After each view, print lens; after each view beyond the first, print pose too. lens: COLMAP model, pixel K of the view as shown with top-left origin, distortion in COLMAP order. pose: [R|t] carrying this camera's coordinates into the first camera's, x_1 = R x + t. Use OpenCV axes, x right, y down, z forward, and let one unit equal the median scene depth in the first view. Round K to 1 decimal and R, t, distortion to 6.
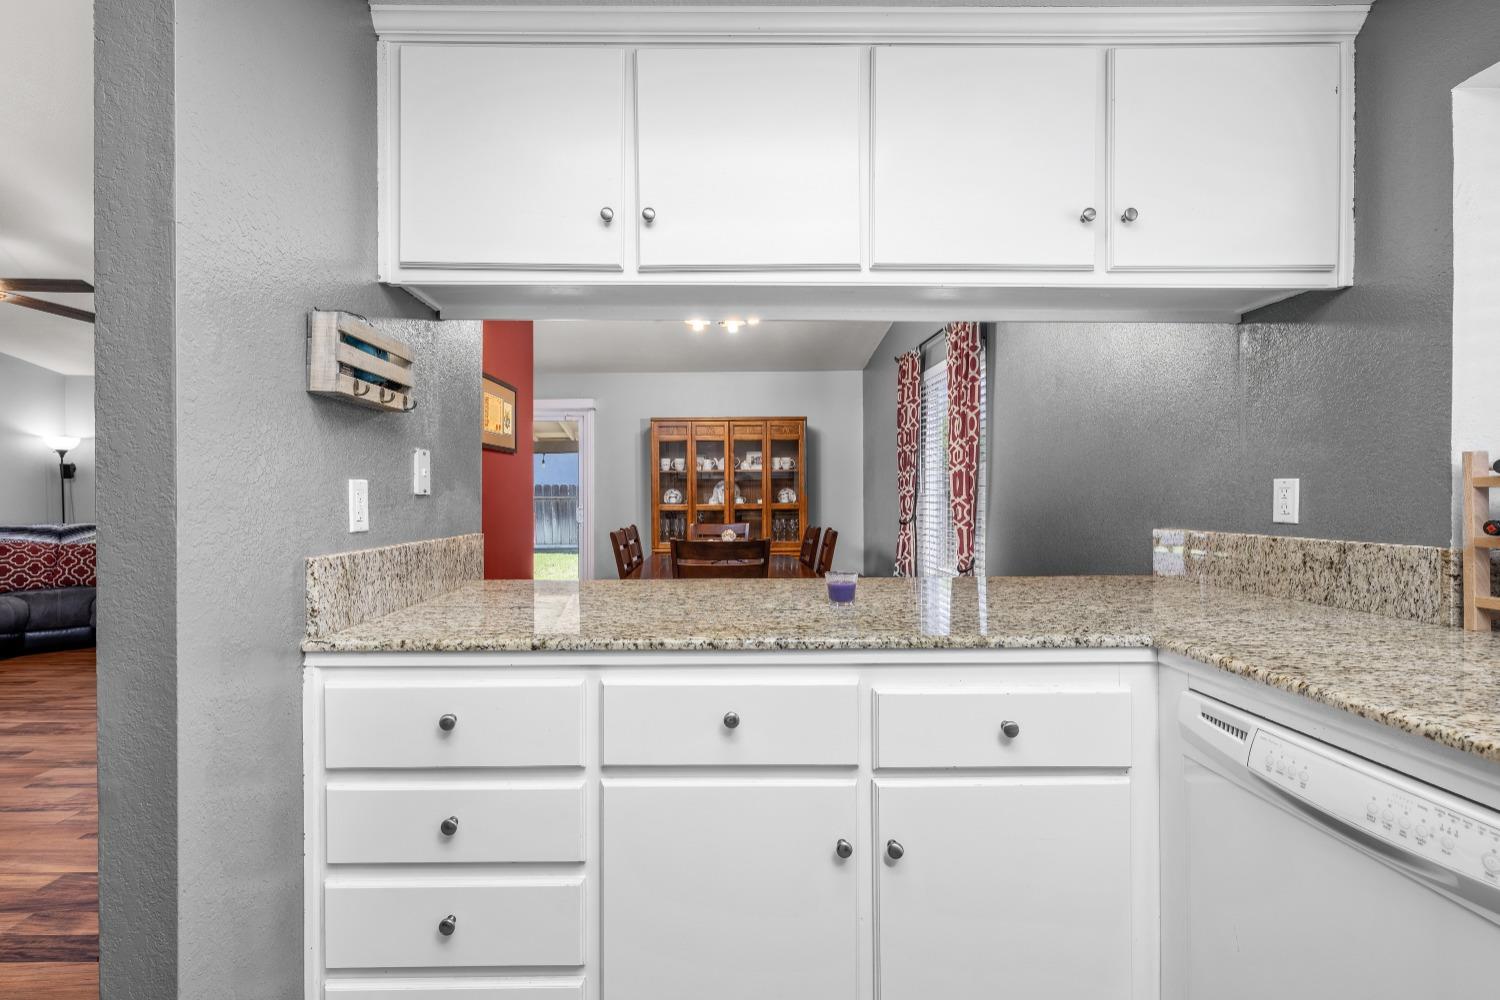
lens RADIAL K [[658.2, 0, 698.7], [0, 658.2, 498.6], [0, 0, 1]] dist [-0.002719, -0.000726]
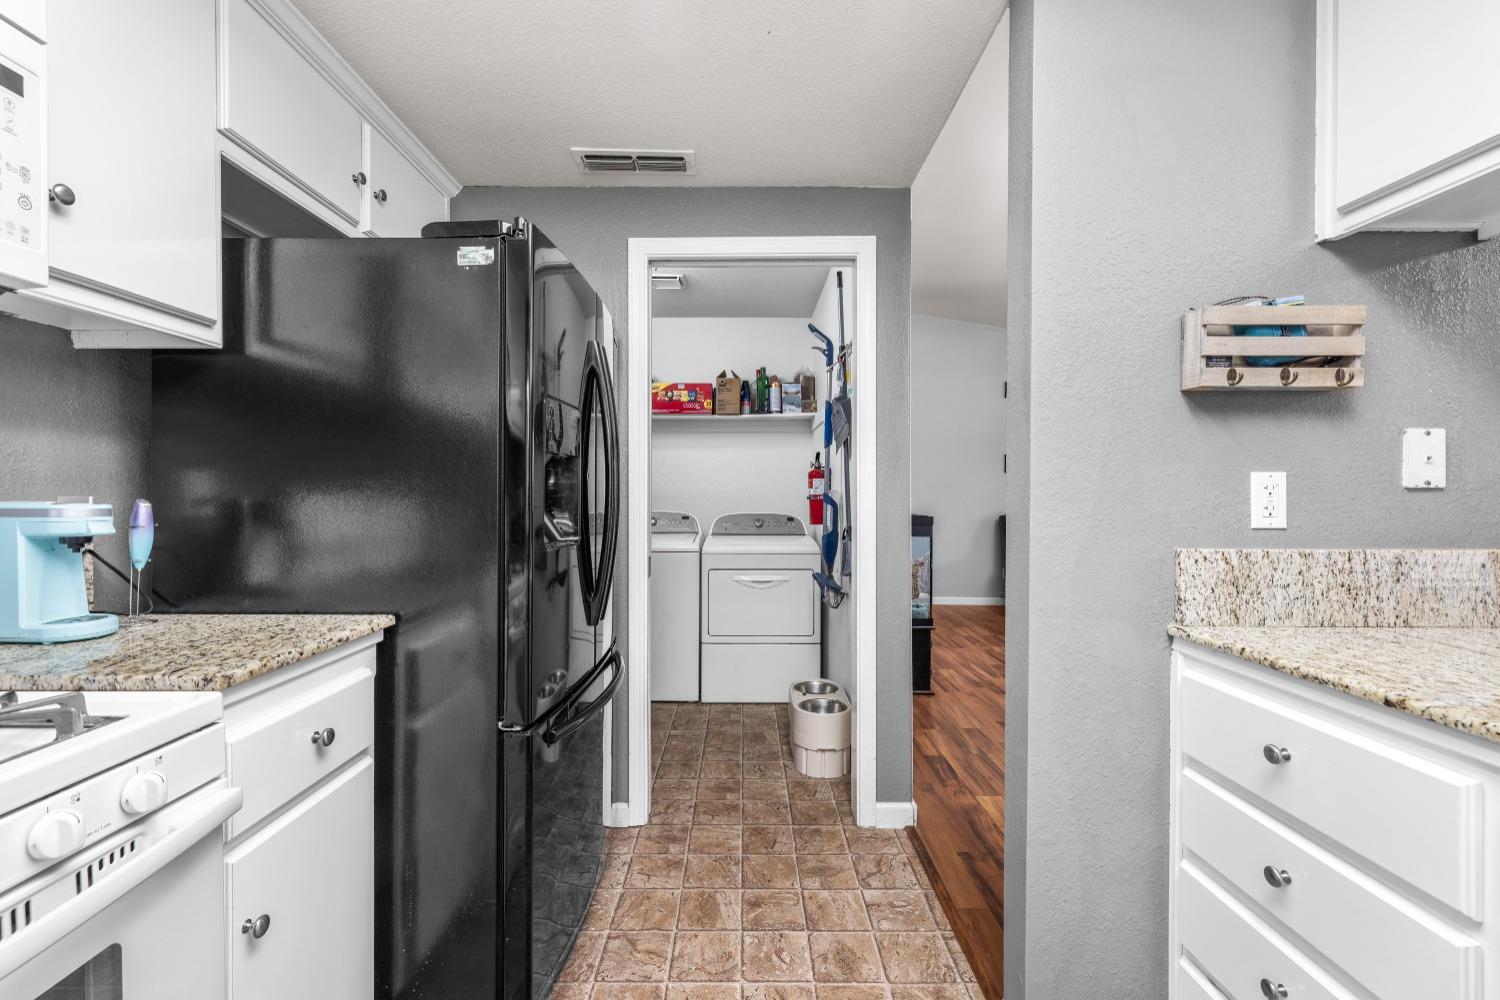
lens RADIAL K [[658.2, 0, 748.8], [0, 658.2, 495.3], [0, 0, 1]] dist [-0.002719, -0.000726]
pose [[-0.002839, 0.008905, -0.999956, 0.452248], [-0.000093, 0.999960, 0.008906, -0.004796], [0.999996, 0.000118, -0.002838, 0.301175]]
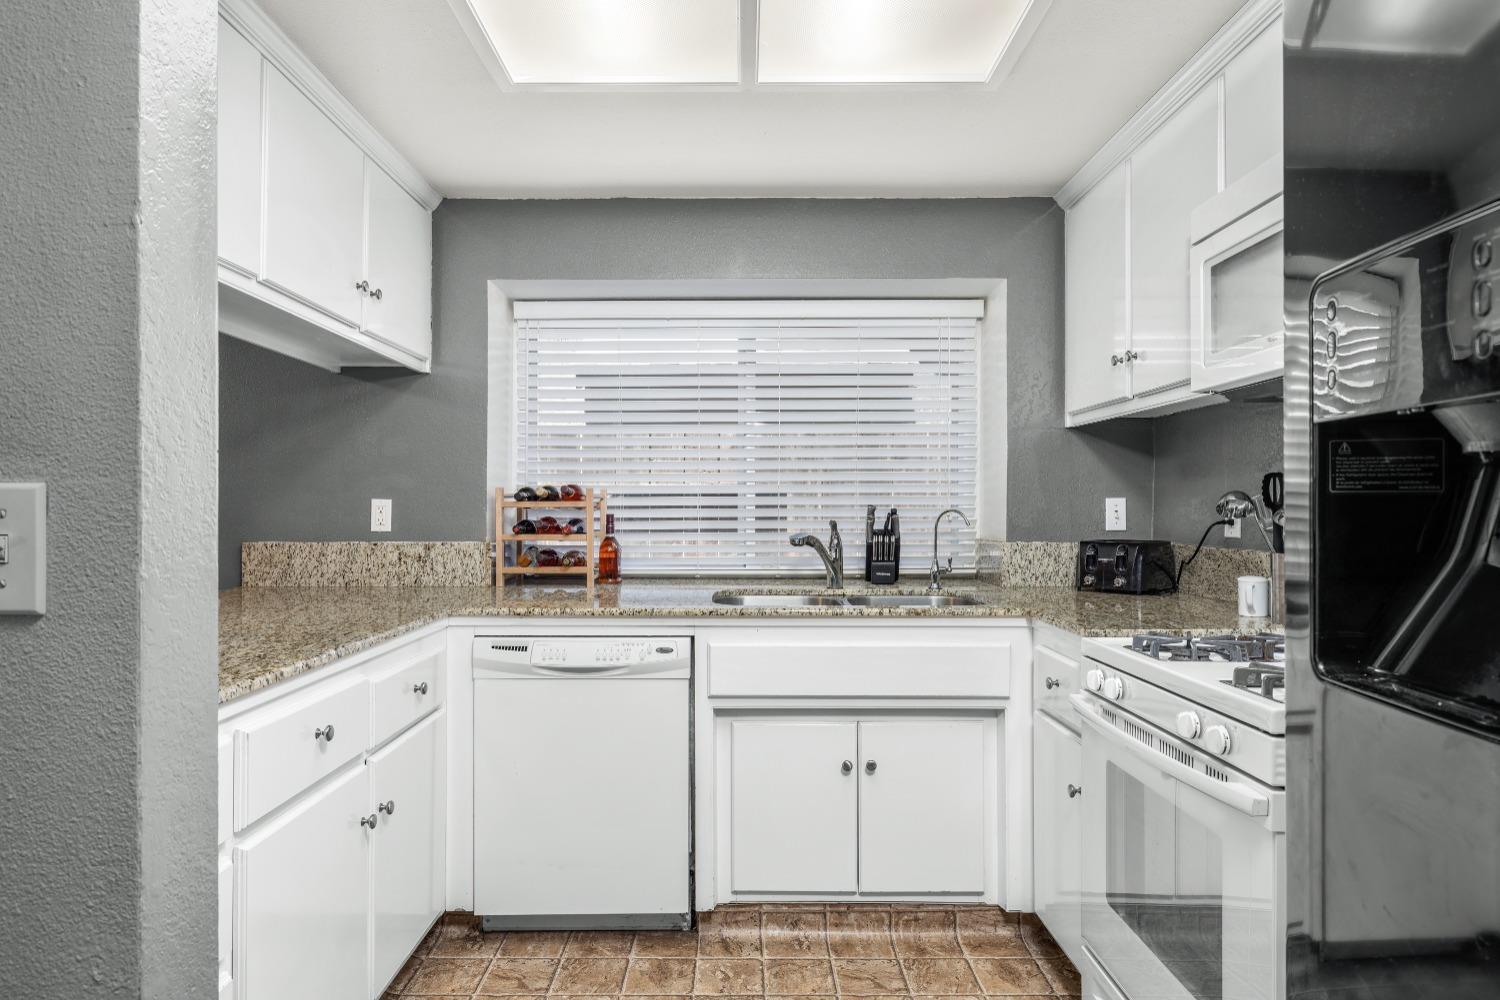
lens RADIAL K [[863.1, 0, 742.2], [0, 863.1, 500.1], [0, 0, 1]] dist [0.000207, -0.000087]
pose [[0.010997, 0.009669, 0.999893, -1.157274], [0.006430, 0.999932, -0.009741, -0.008311], [-0.999919, 0.006537, 0.010935, 0.301097]]
